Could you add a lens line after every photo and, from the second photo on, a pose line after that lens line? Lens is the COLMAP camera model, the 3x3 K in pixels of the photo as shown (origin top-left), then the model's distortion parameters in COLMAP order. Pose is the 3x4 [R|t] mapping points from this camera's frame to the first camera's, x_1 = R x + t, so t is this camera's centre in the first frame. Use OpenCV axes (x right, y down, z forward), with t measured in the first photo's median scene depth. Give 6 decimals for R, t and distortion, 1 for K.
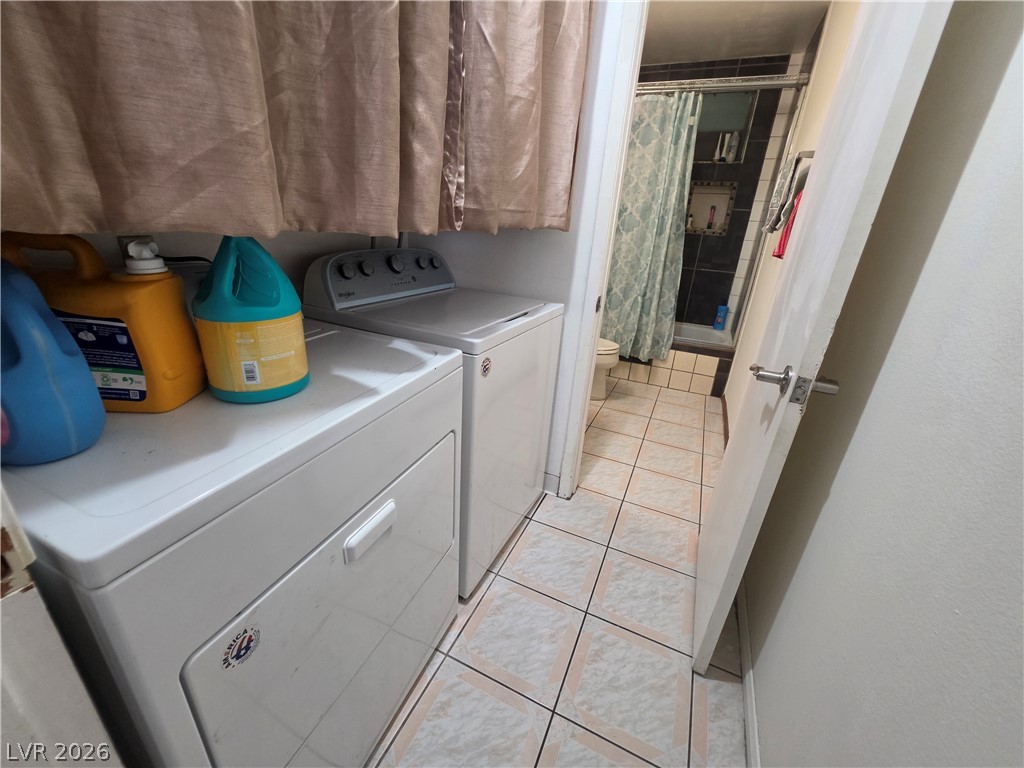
lens RADIAL K [[416.8, 0, 510.2], [0, 416.8, 387.0], [0, 0, 1]] dist [-0.005391, 0.000869]
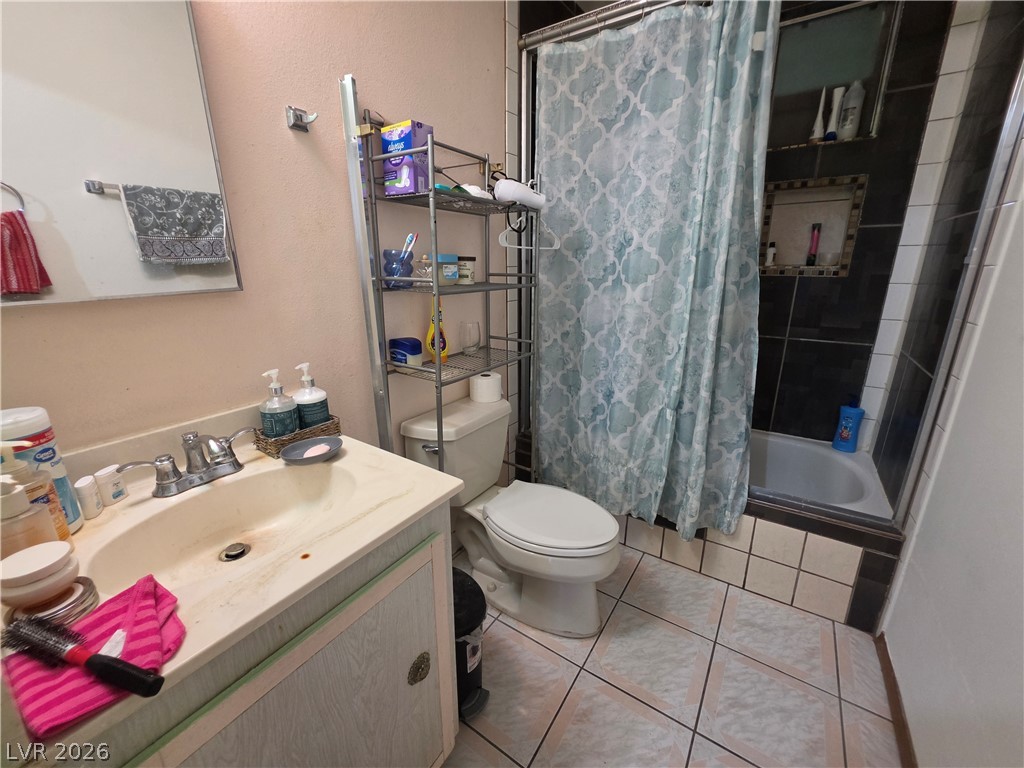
lens RADIAL K [[416.8, 0, 511.8], [0, 416.8, 382.7], [0, 0, 1]] dist [-0.005391, 0.000869]
pose [[0.985551, -0.017765, -0.168445, 0.211486], [-0.000737, 0.994025, -0.109147, -0.194714], [0.169377, 0.107694, 0.979650, 0.483718]]
